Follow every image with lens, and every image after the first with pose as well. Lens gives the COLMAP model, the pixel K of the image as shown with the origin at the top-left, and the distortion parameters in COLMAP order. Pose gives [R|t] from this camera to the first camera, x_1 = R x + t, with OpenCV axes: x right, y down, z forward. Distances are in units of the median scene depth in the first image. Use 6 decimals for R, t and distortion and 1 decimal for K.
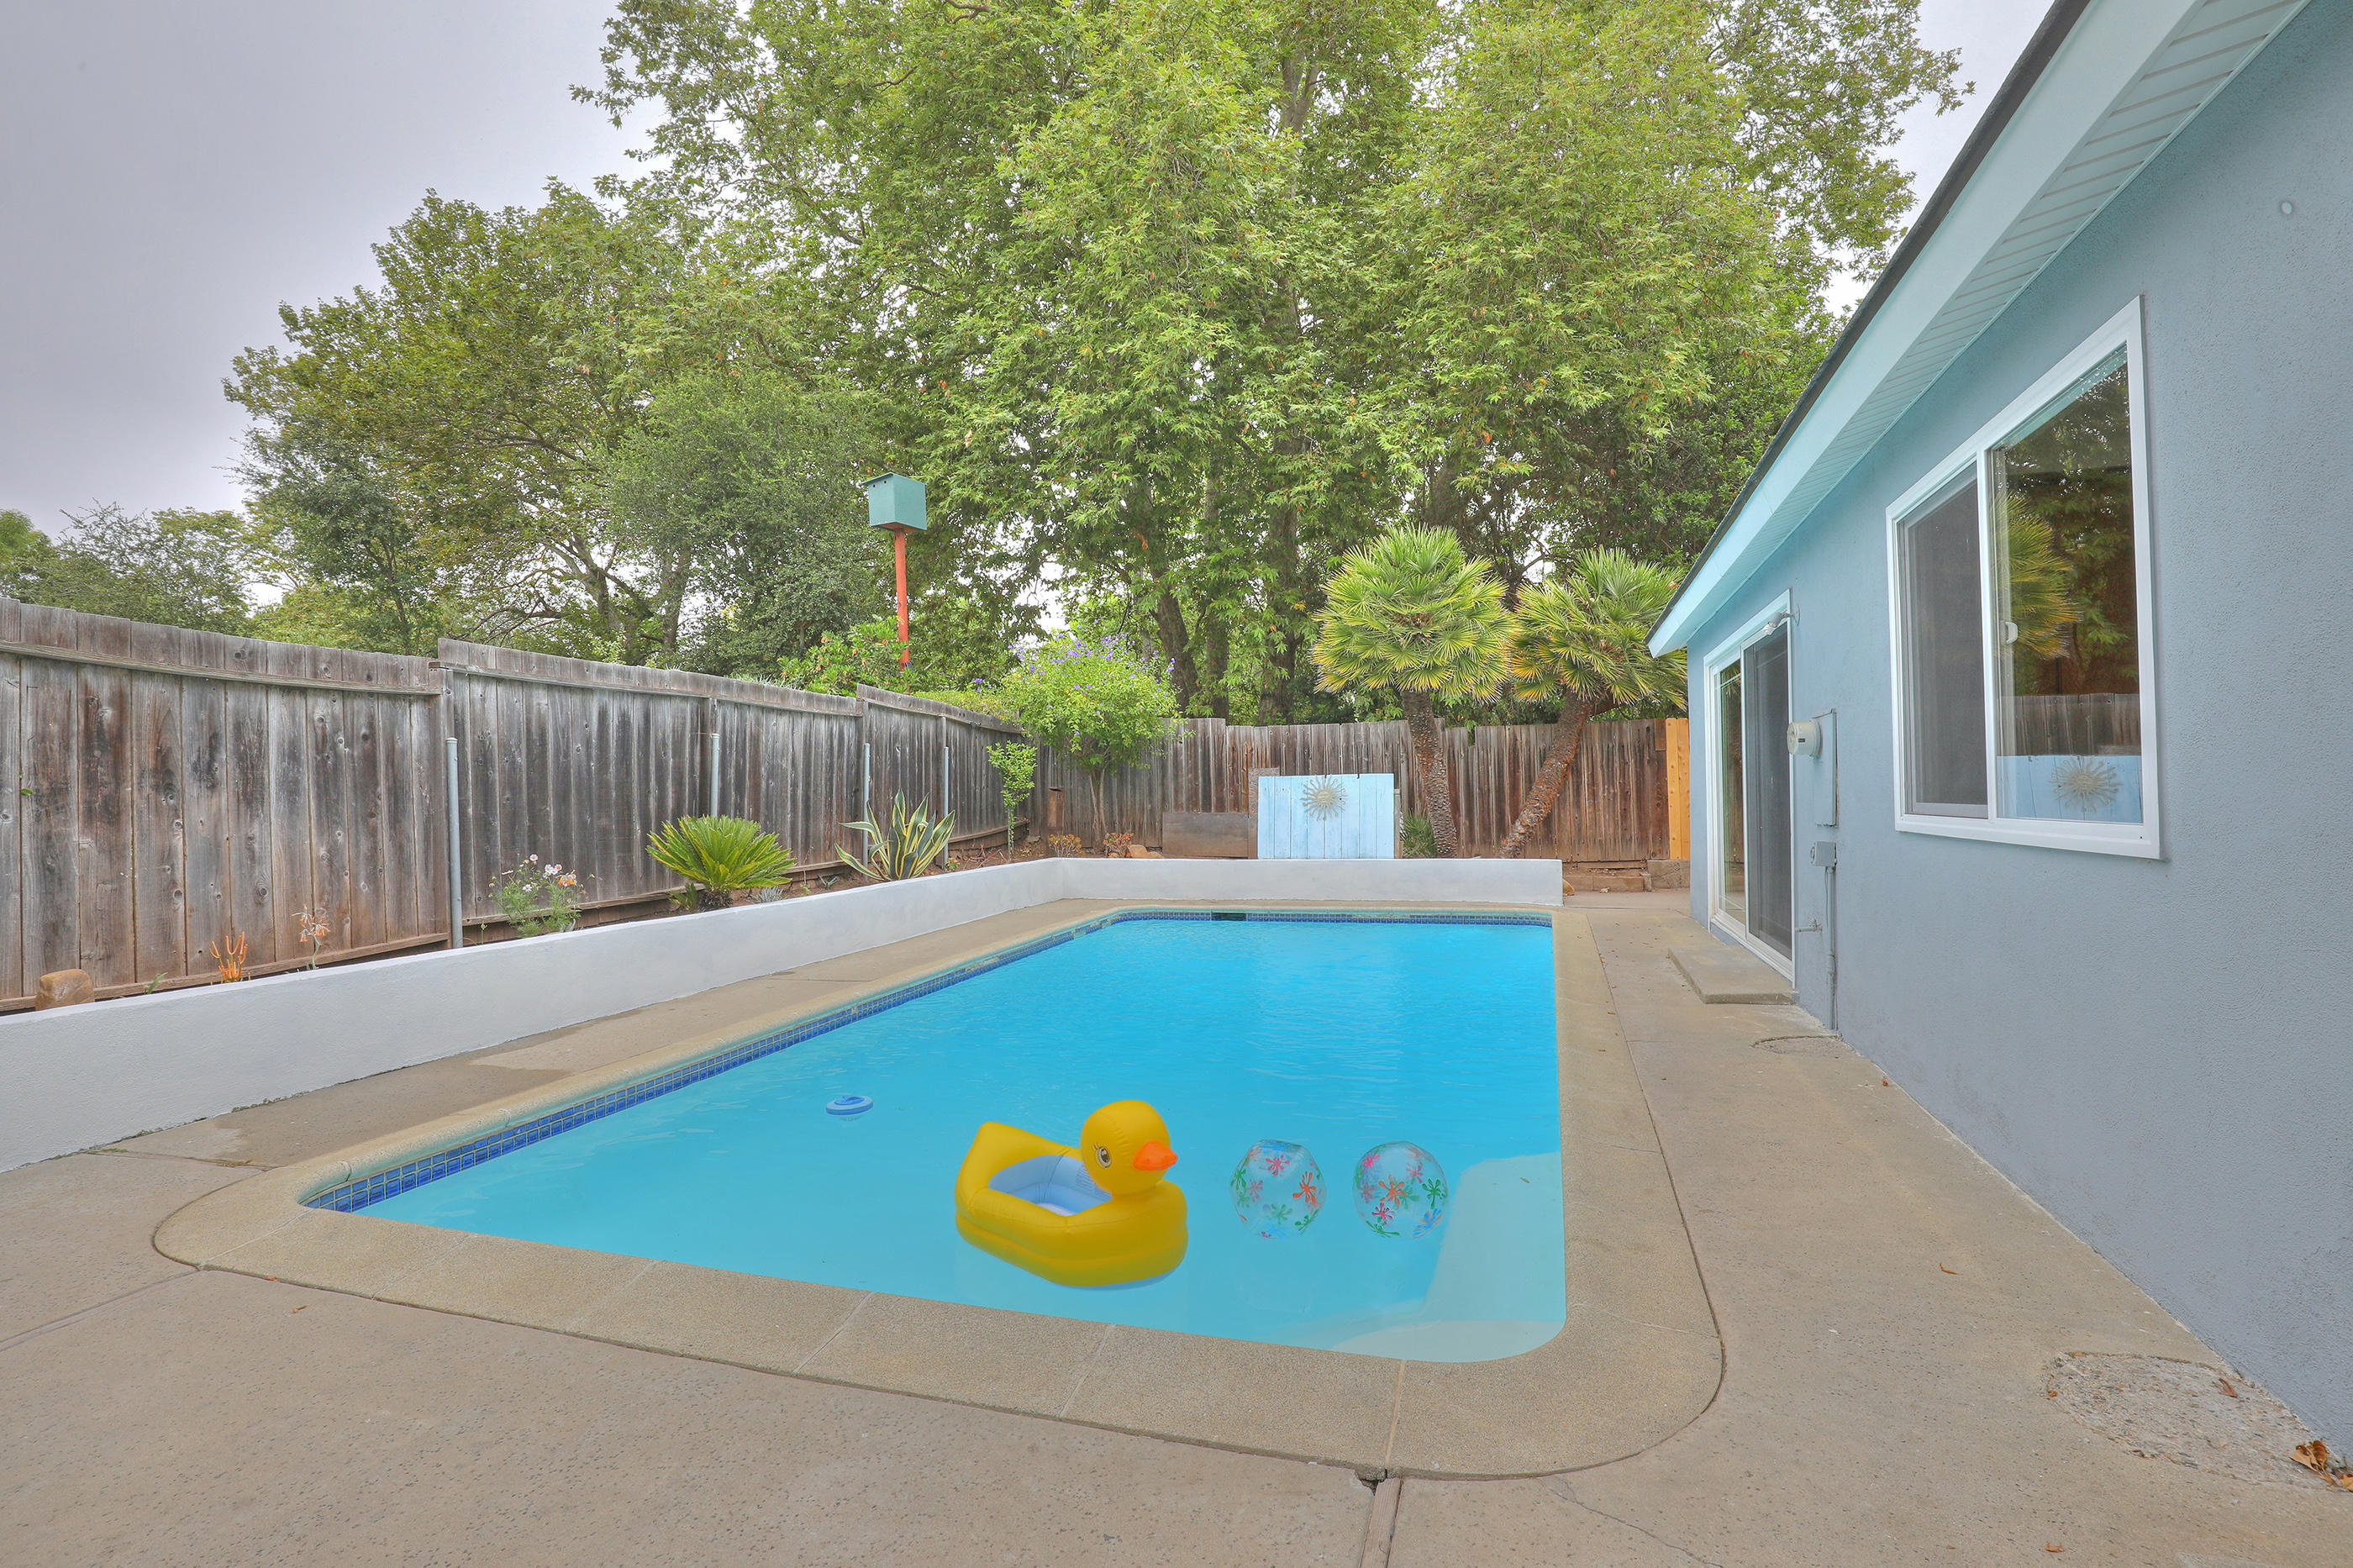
lens RADIAL K [[1076.8, 0, 1184.9], [0, 1076.8, 789.2], [0, 0, 1]] dist [-0.041020, 0.007297]
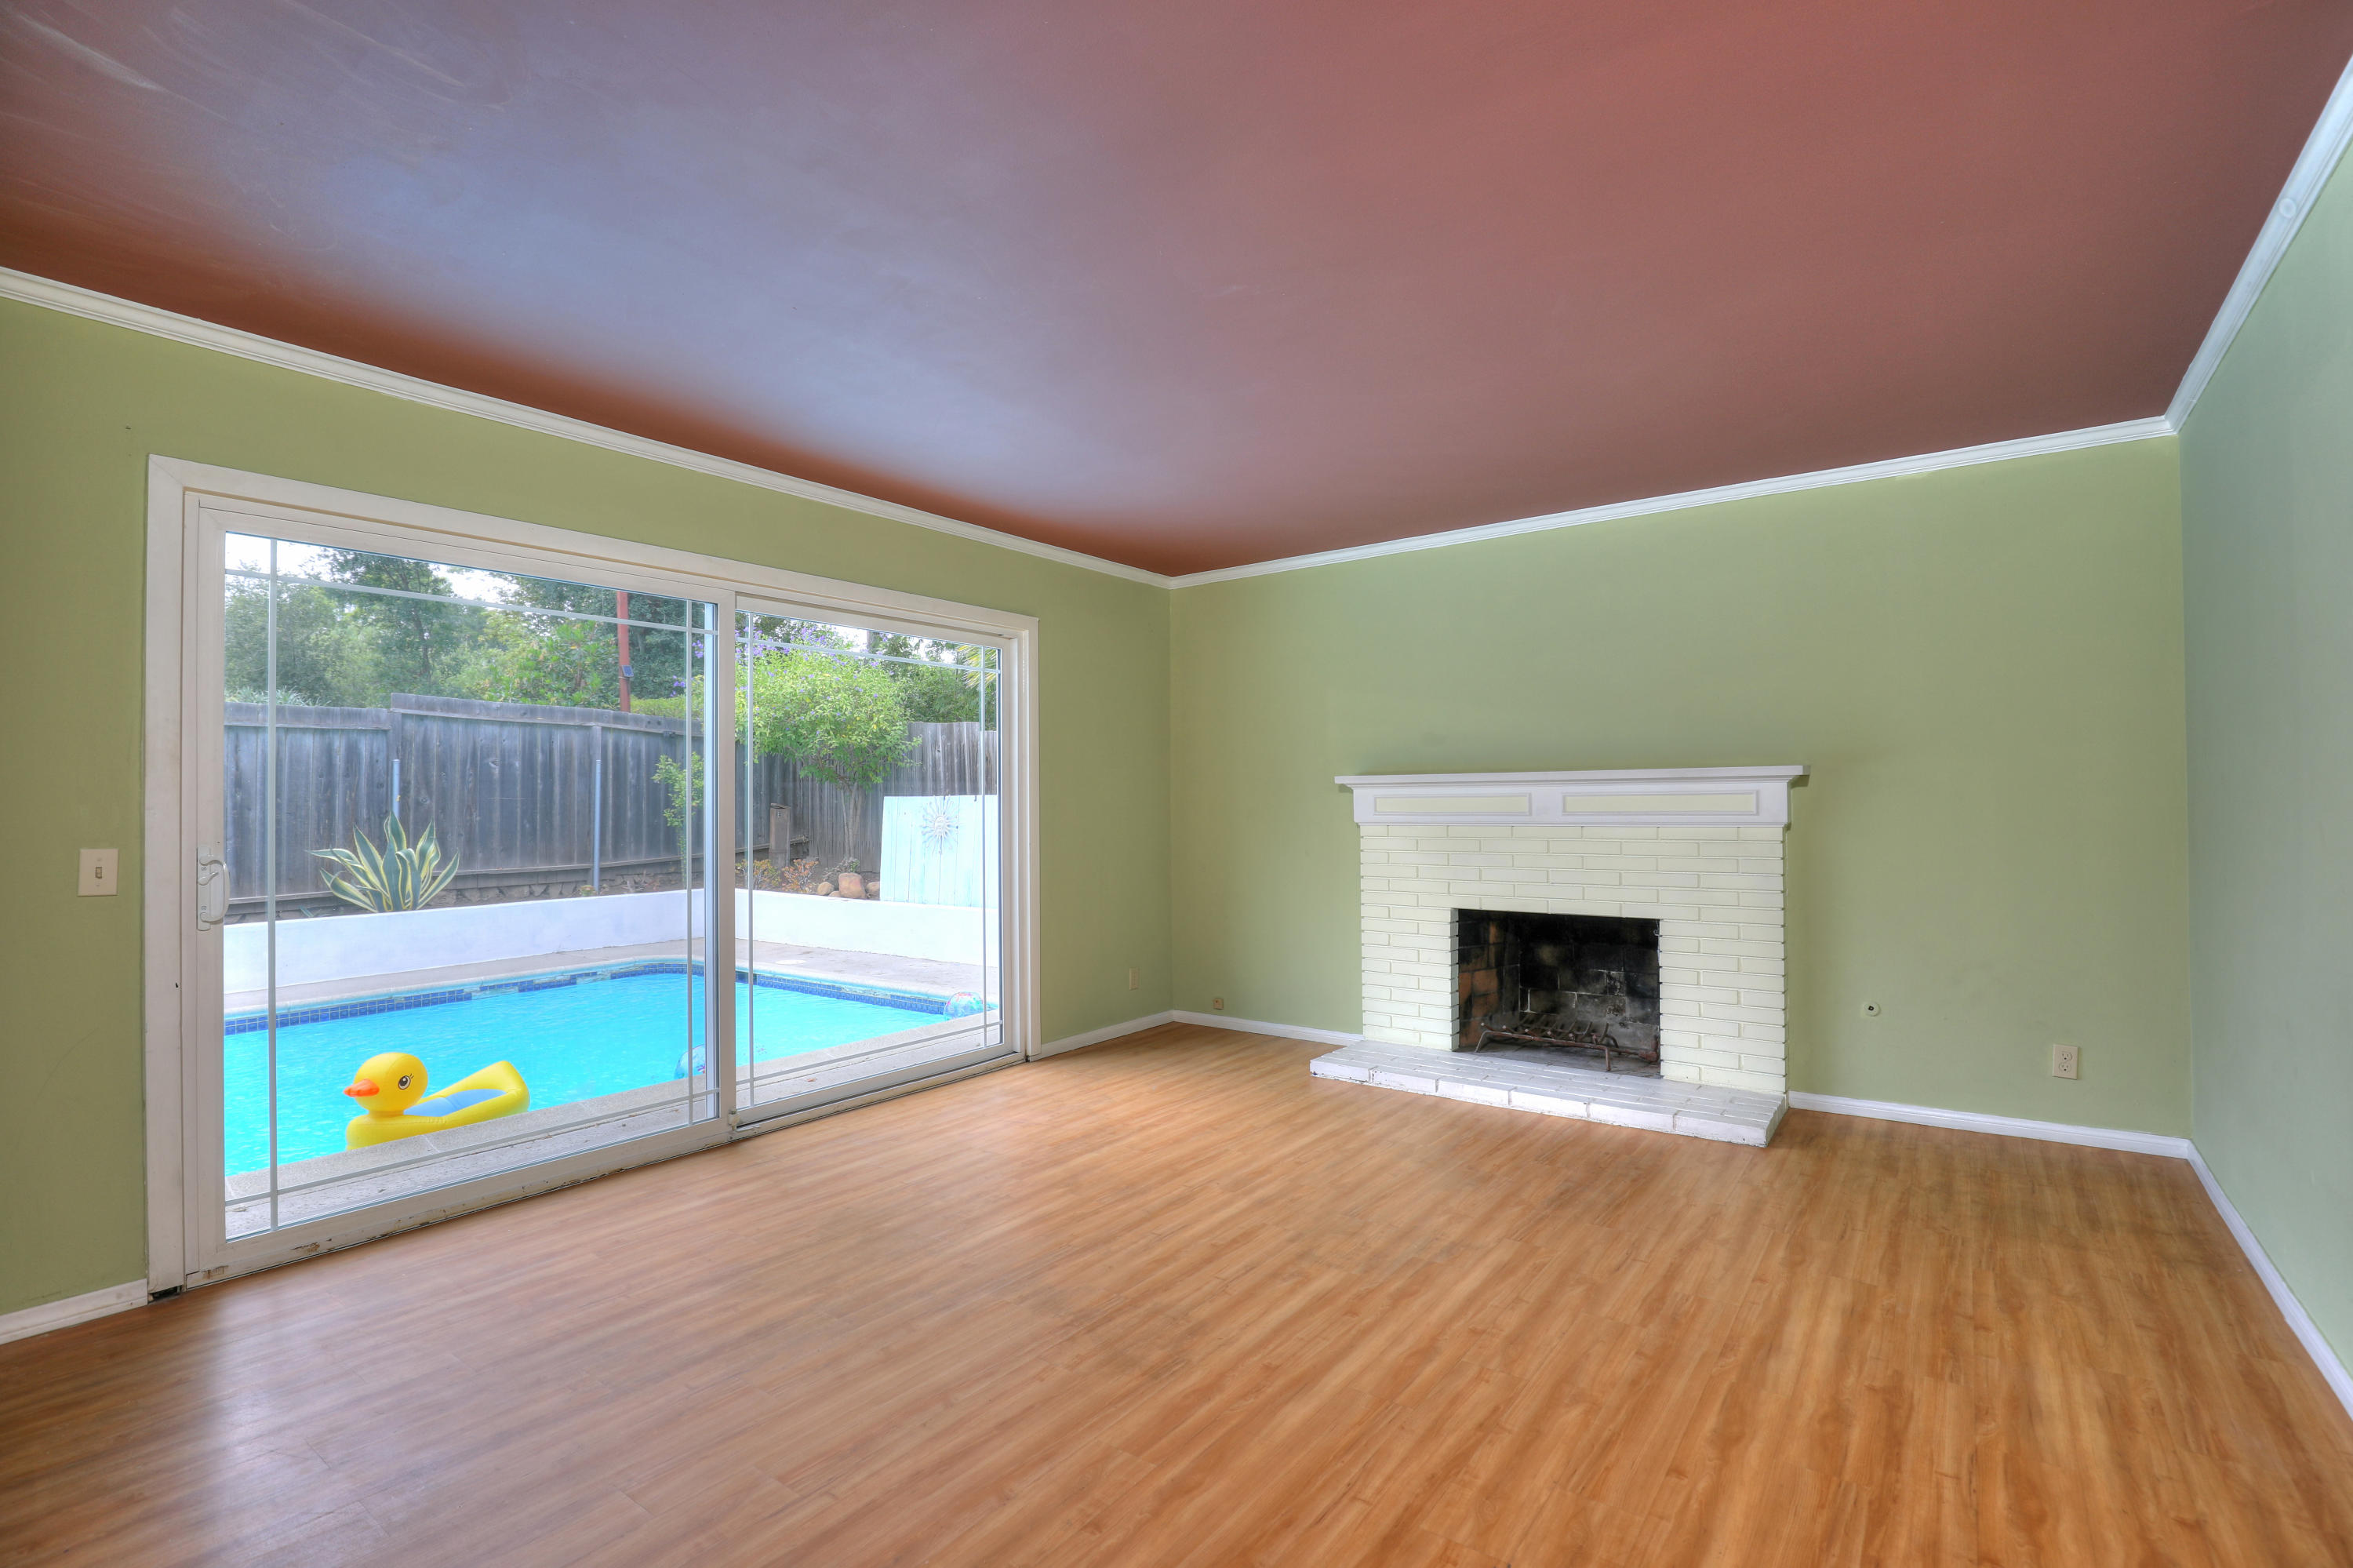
lens RADIAL K [[1126.0, 0, 1176.5], [0, 1126.0, 784.0], [0, 0, 1]] dist [-0.030961, 0.000957]
pose [[0.955025, 0.011386, -0.296308, 0.859026], [-0.011509, 0.999933, 0.001329, -0.043693], [0.296303, 0.002140, 0.955091, 0.440917]]
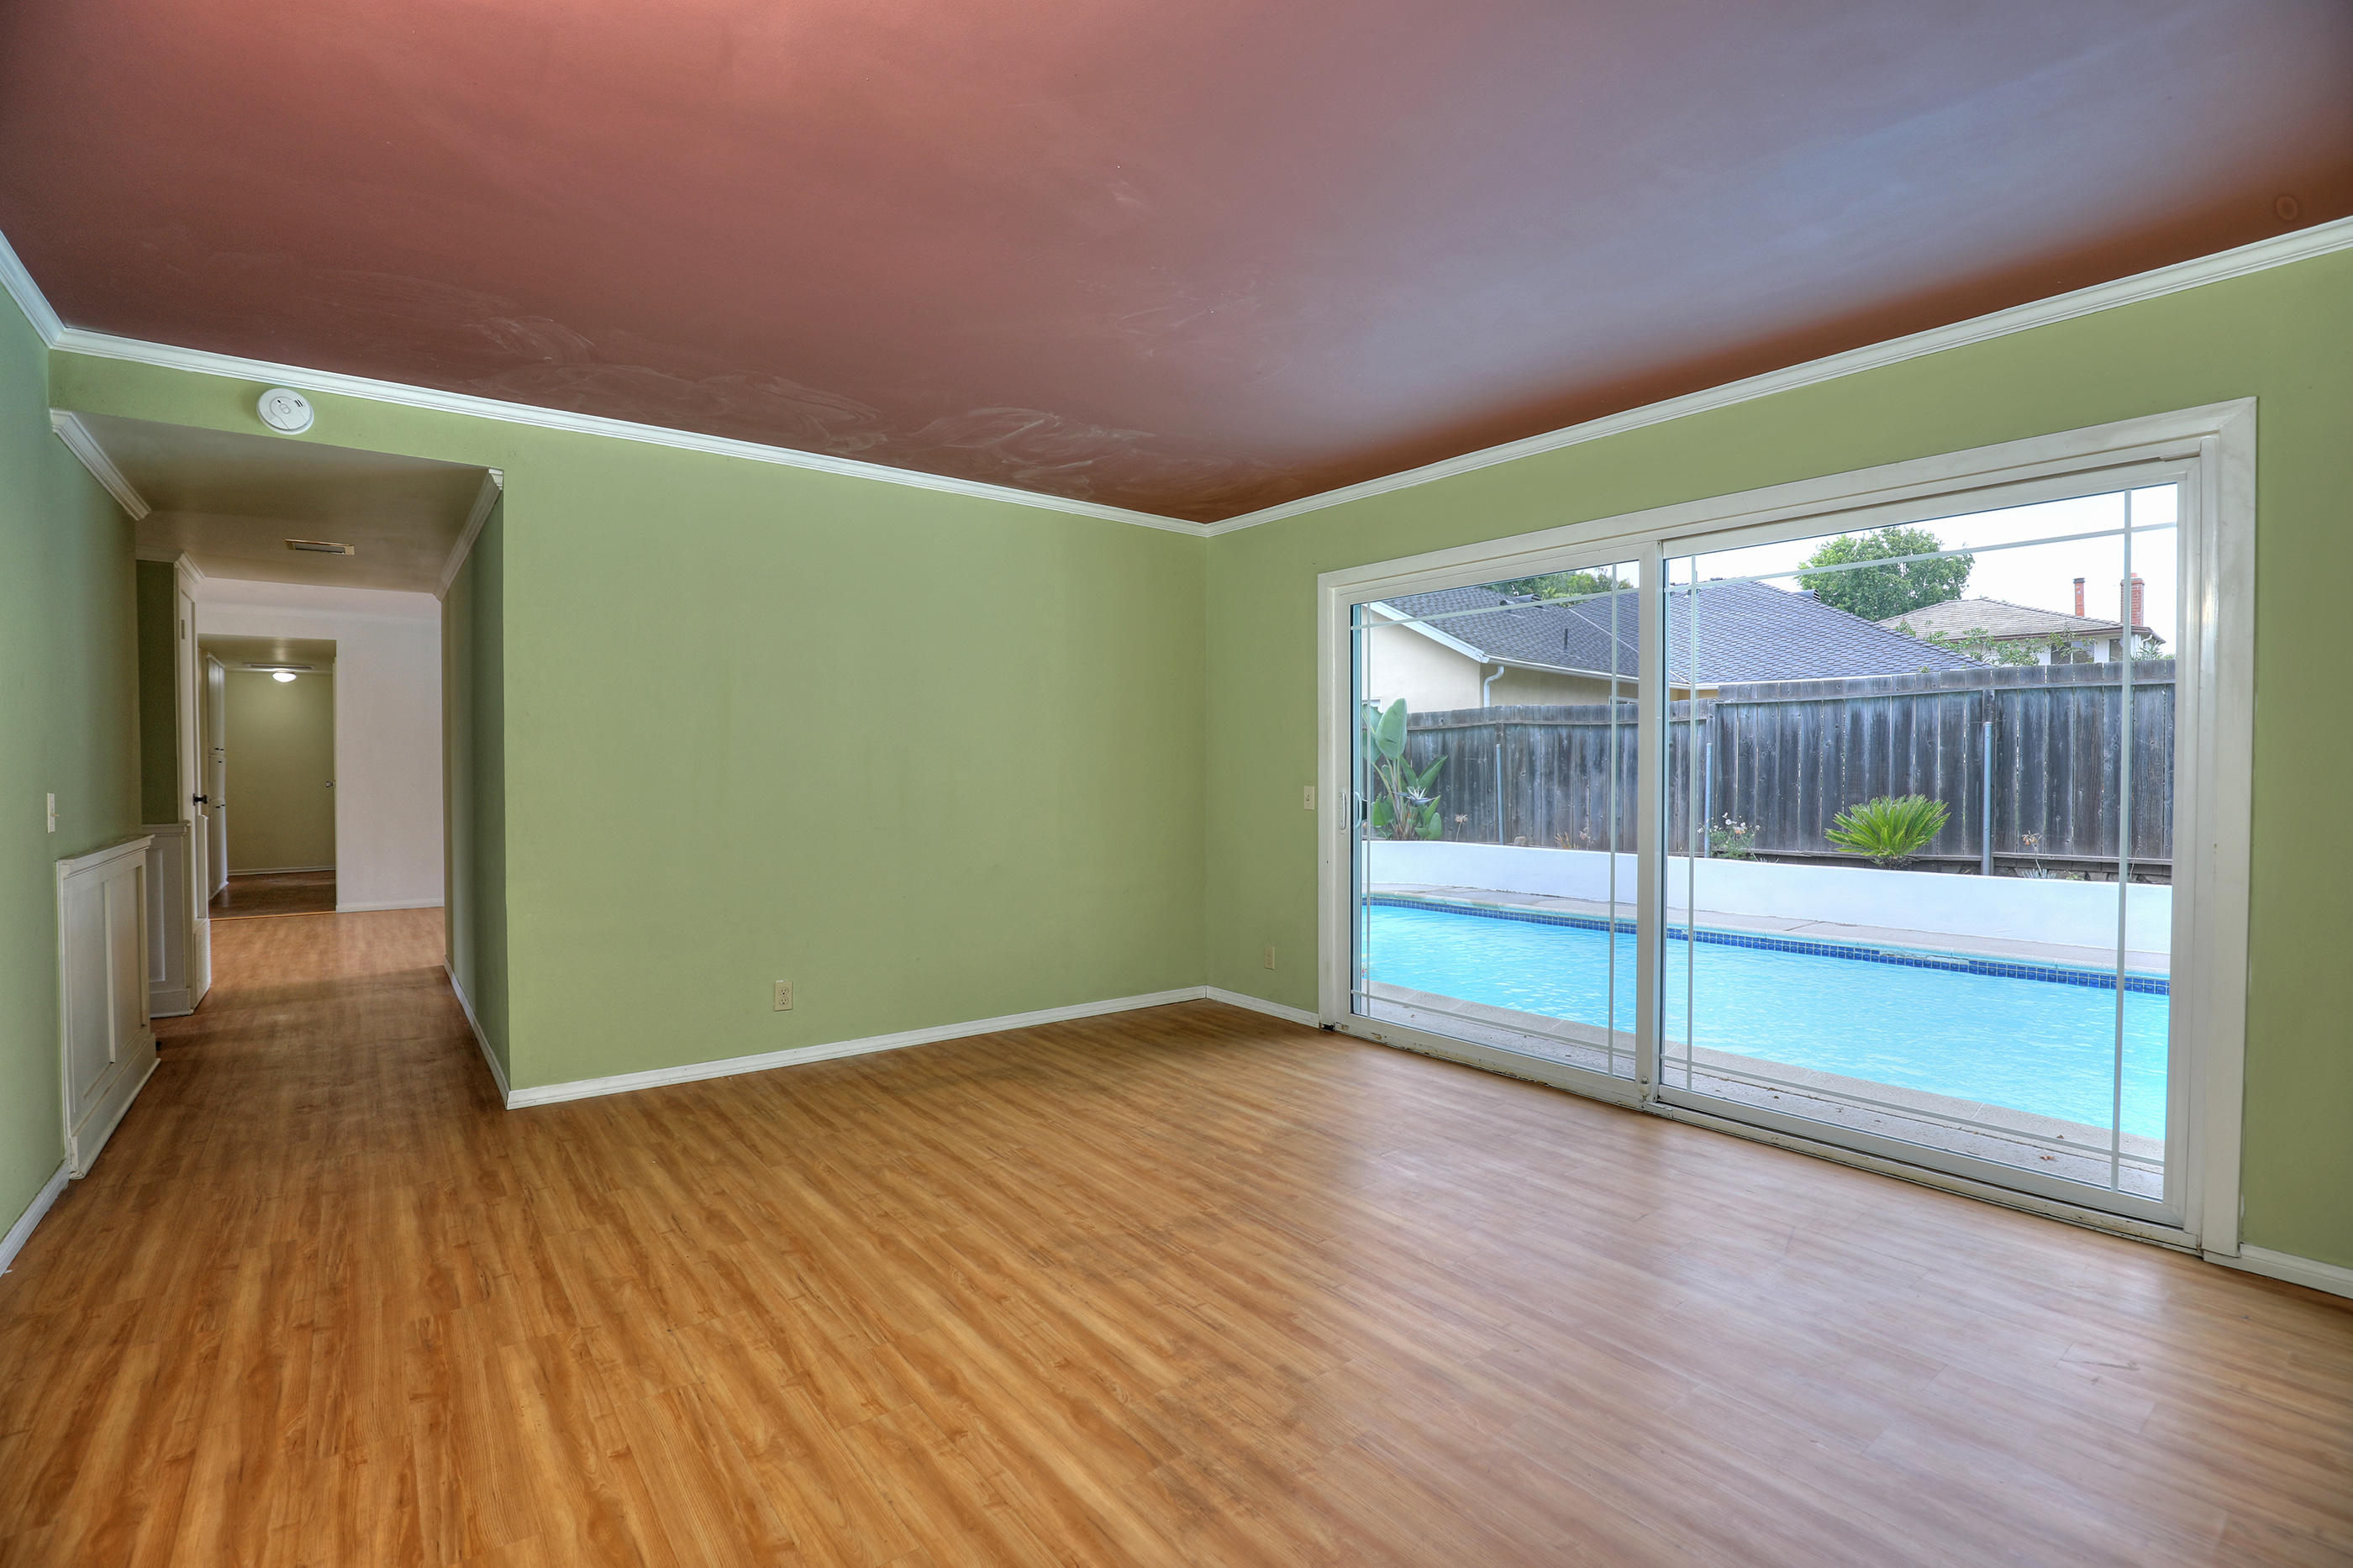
lens RADIAL K [[1076.8, 0, 1184.9], [0, 1076.8, 789.2], [0, 0, 1]] dist [-0.041020, 0.007297]
pose [[-0.555346, 0.038851, -0.830711, 1.037531], [0.018659, 0.999239, 0.034258, -0.040296], [0.831410, 0.003525, -0.555649, 1.027634]]
